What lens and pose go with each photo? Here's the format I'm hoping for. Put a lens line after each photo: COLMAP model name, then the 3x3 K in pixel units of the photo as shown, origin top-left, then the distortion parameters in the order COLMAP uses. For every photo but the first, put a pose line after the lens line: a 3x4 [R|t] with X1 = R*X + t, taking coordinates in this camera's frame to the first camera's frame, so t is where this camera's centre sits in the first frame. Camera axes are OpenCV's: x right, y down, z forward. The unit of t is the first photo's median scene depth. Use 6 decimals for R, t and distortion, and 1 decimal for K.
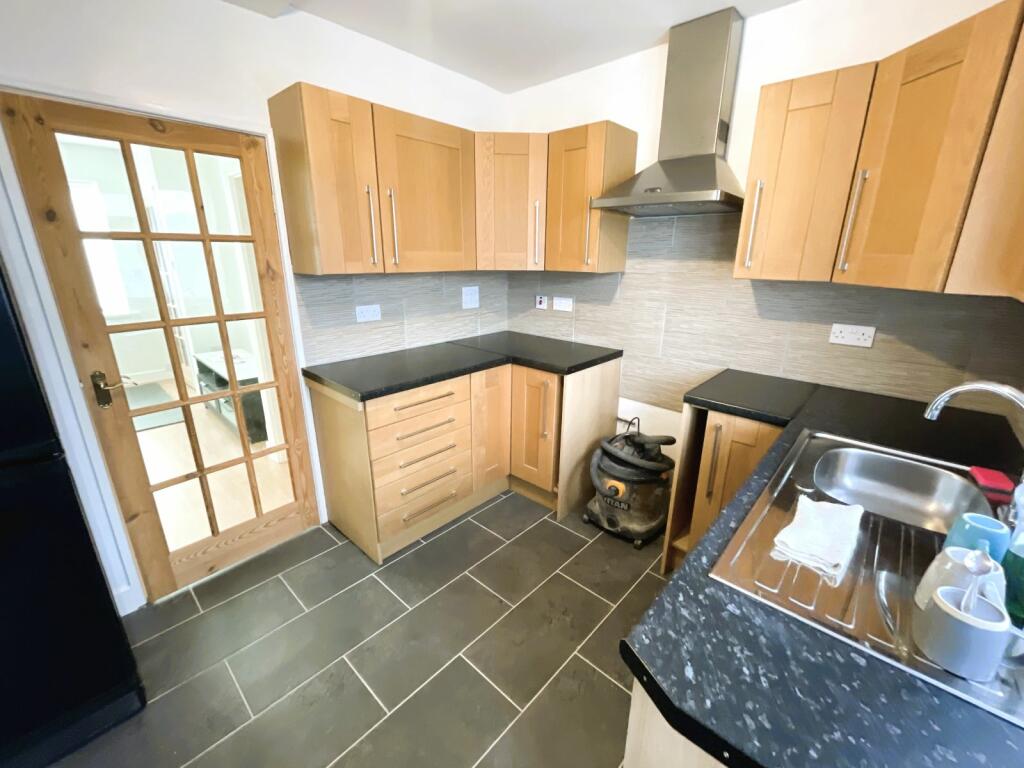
lens RADIAL K [[427.7, 0, 518.3], [0, 427.7, 381.7], [0, 0, 1]] dist [0.000076, 0.000481]
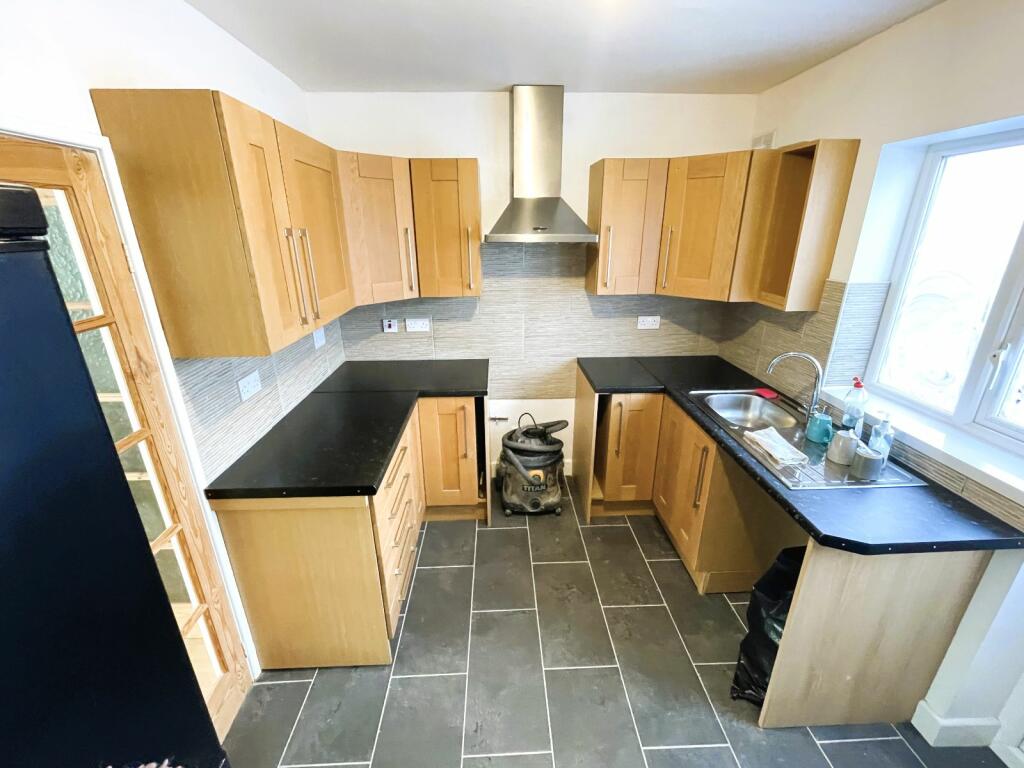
lens RADIAL K [[427.7, 0, 518.3], [0, 427.7, 381.7], [0, 0, 1]] dist [0.000076, 0.000481]
pose [[0.716336, -0.246521, 0.652756, -0.517097], [0.212334, 0.968156, 0.132621, -0.171955], [-0.664663, 0.043601, 0.745870, 0.138732]]
